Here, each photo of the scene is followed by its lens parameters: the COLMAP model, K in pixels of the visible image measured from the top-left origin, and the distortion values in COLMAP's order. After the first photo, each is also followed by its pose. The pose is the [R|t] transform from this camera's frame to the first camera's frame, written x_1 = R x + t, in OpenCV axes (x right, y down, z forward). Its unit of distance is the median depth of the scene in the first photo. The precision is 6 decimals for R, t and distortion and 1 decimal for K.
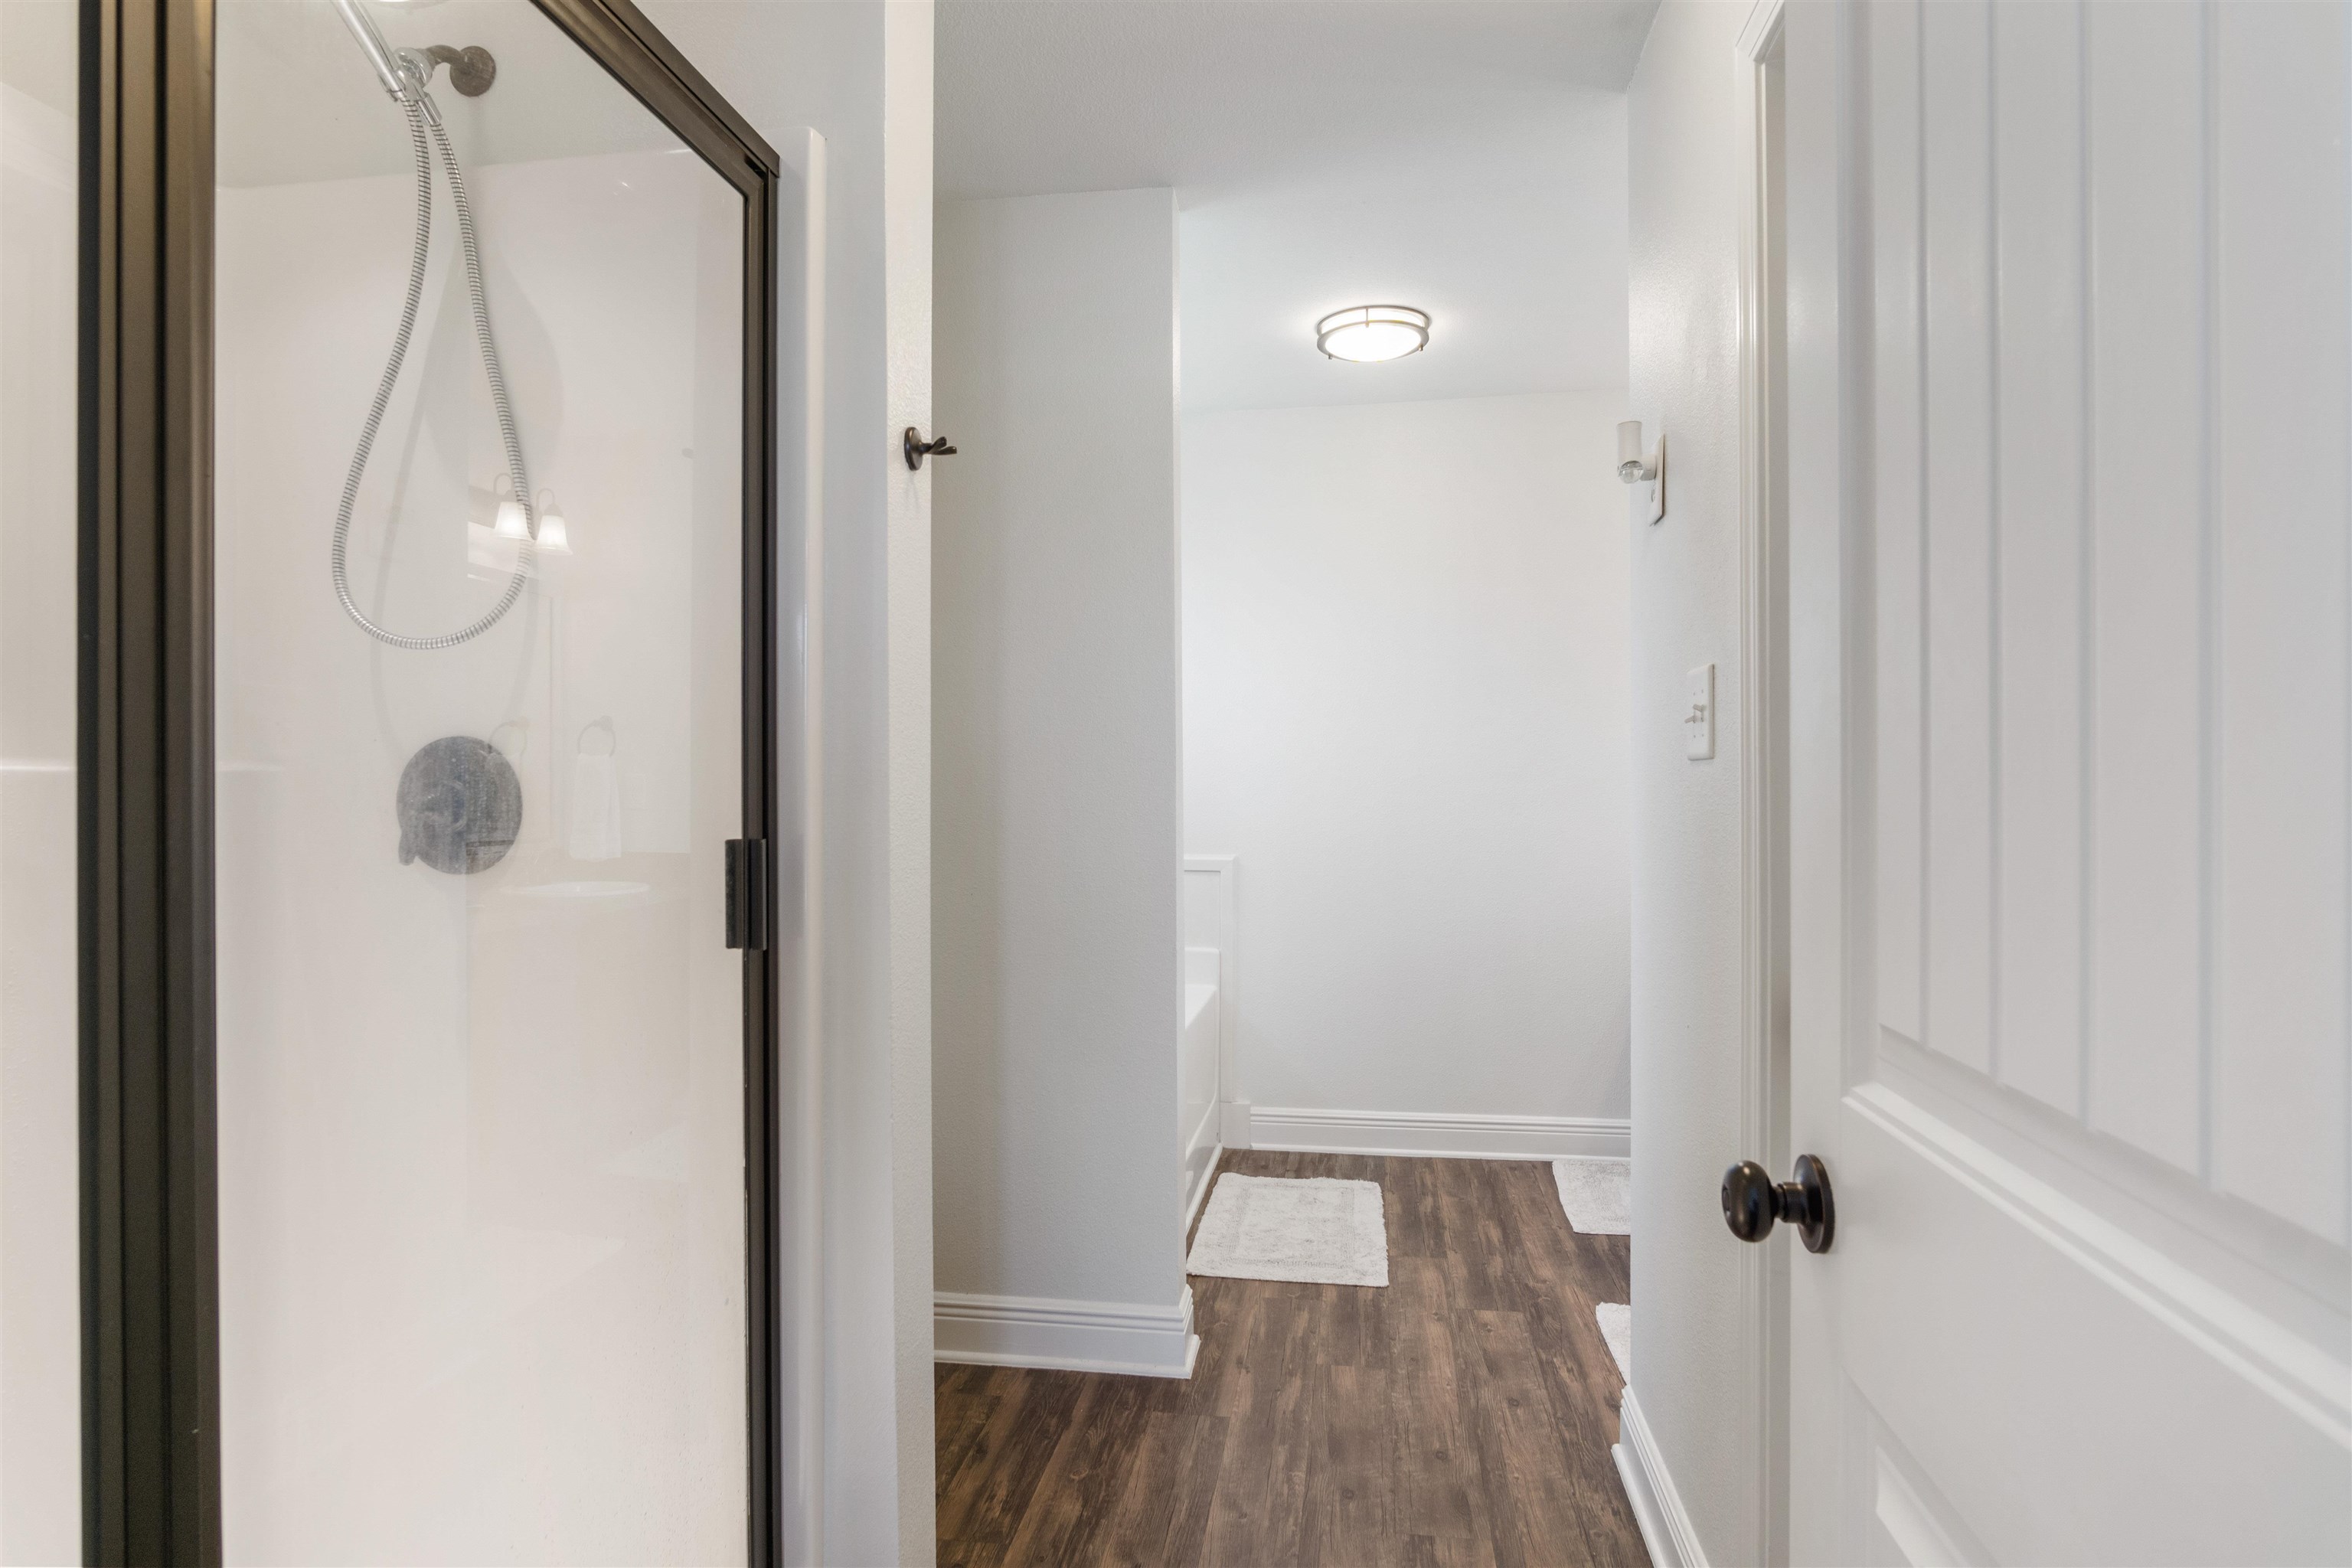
lens RADIAL K [[1257.5, 0, 1156.5], [0, 1257.5, 773.0], [0, 0, 1]] dist [-0.013353, 0.001258]
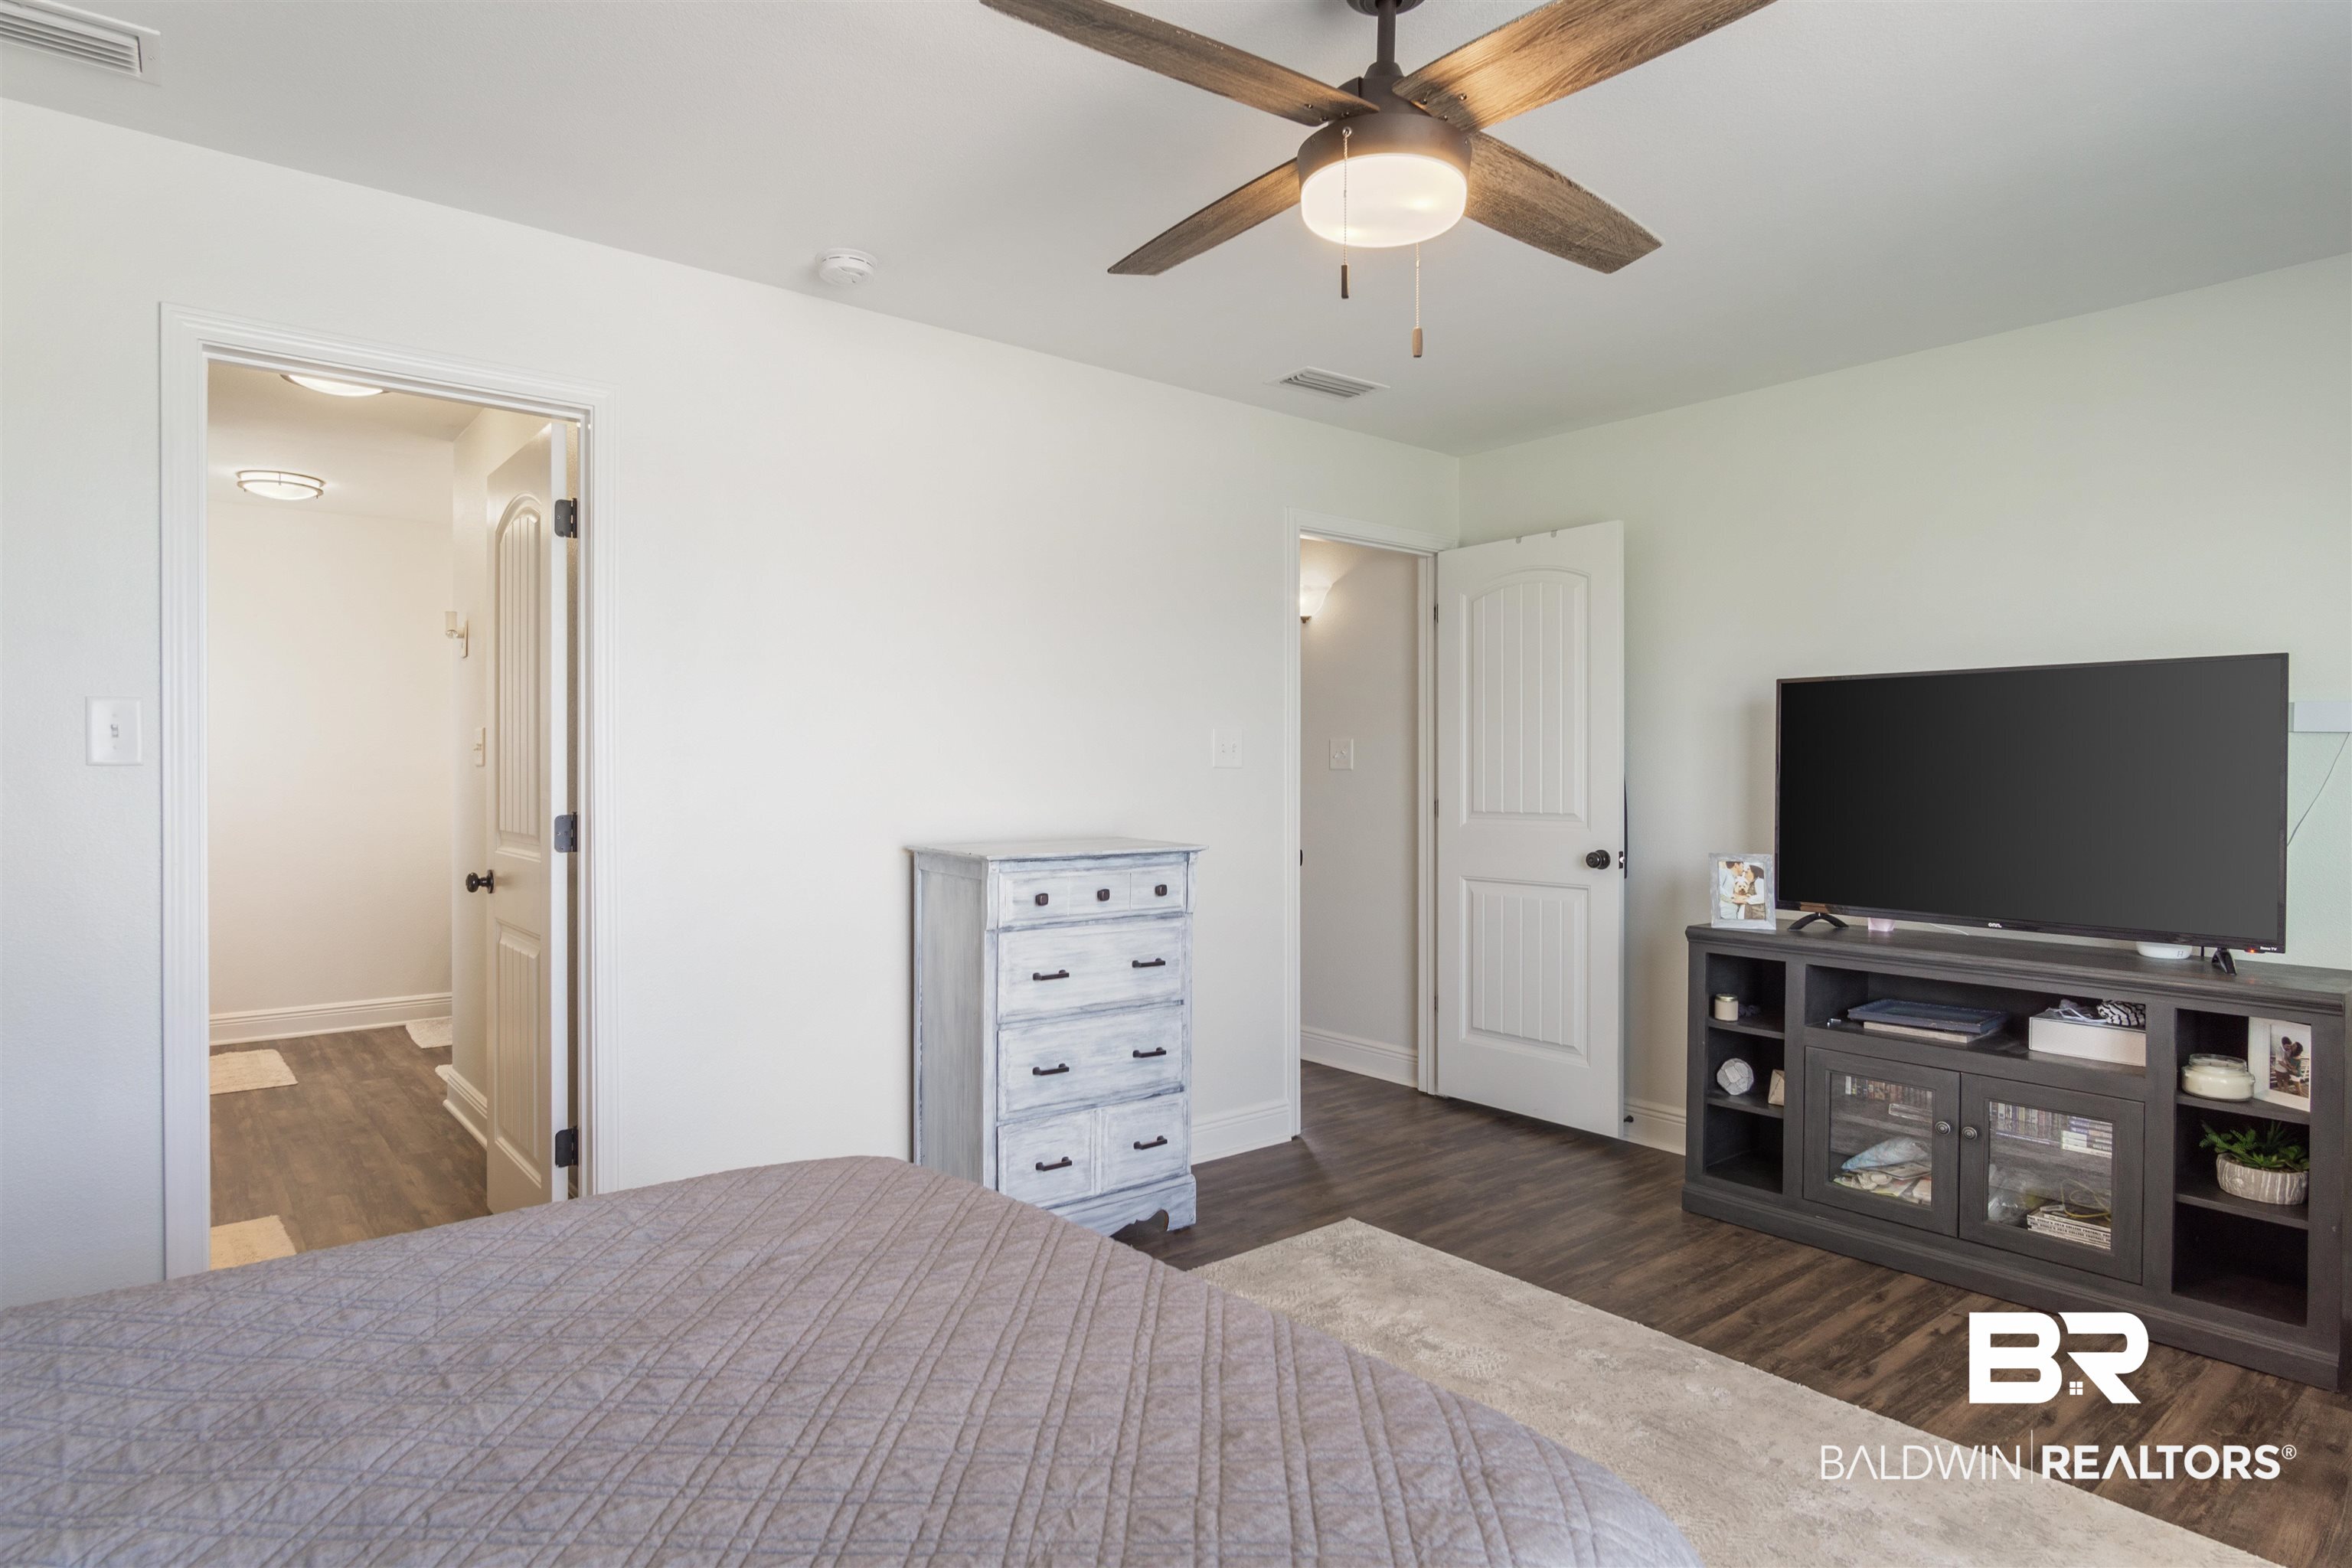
lens RADIAL K [[1257.5, 0, 1156.5], [0, 1257.5, 773.0], [0, 0, 1]] dist [-0.013353, 0.001258]
pose [[0.657154, 0.002638, 0.753752, -0.457961], [-0.004559, 0.999989, 0.000475, -0.003873], [-0.753742, -0.003749, 0.657159, -1.359220]]
